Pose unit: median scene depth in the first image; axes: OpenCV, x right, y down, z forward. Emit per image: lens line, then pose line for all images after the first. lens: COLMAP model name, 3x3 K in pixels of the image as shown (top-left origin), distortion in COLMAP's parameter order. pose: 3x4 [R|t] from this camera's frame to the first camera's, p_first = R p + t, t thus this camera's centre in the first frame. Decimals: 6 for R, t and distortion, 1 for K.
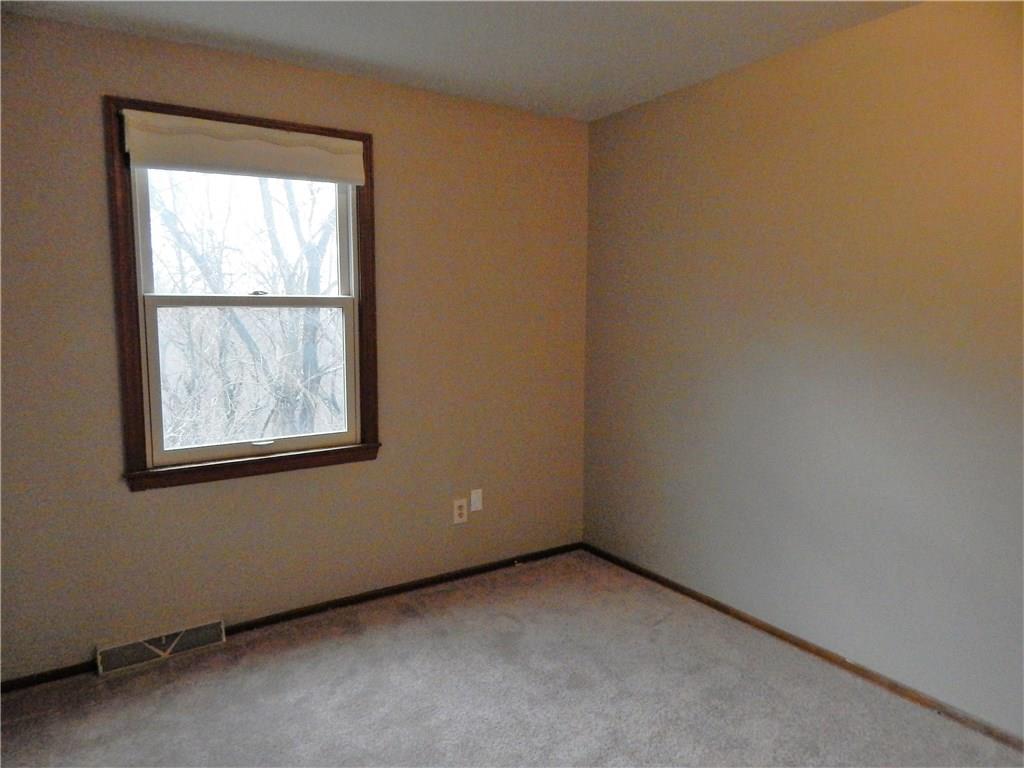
lens RADIAL K [[668.4, 0, 509.4], [0, 668.4, 378.8], [0, 0, 1]] dist [0.000838, -0.000167]
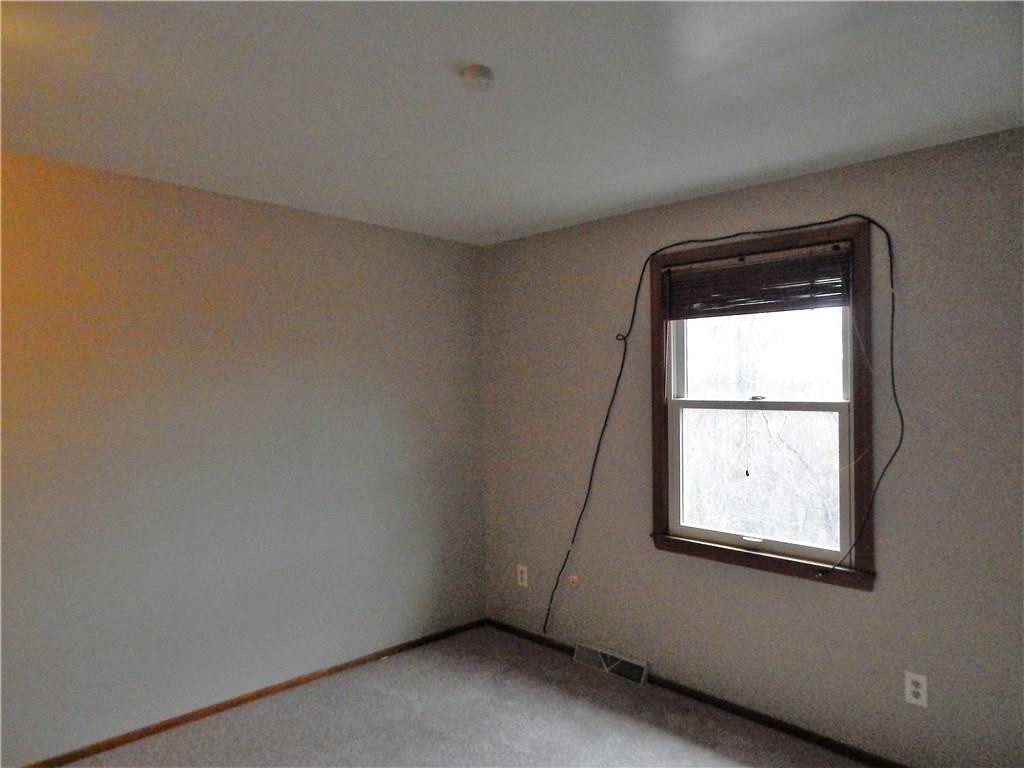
lens RADIAL K [[668.4, 0, 509.4], [0, 668.4, 378.8], [0, 0, 1]] dist [0.000838, -0.000167]
pose [[0.209334, -0.024257, -0.977543, 0.638133], [-0.134206, 0.989519, -0.053293, -0.048744], [0.968591, 0.142348, 0.203885, 0.402700]]
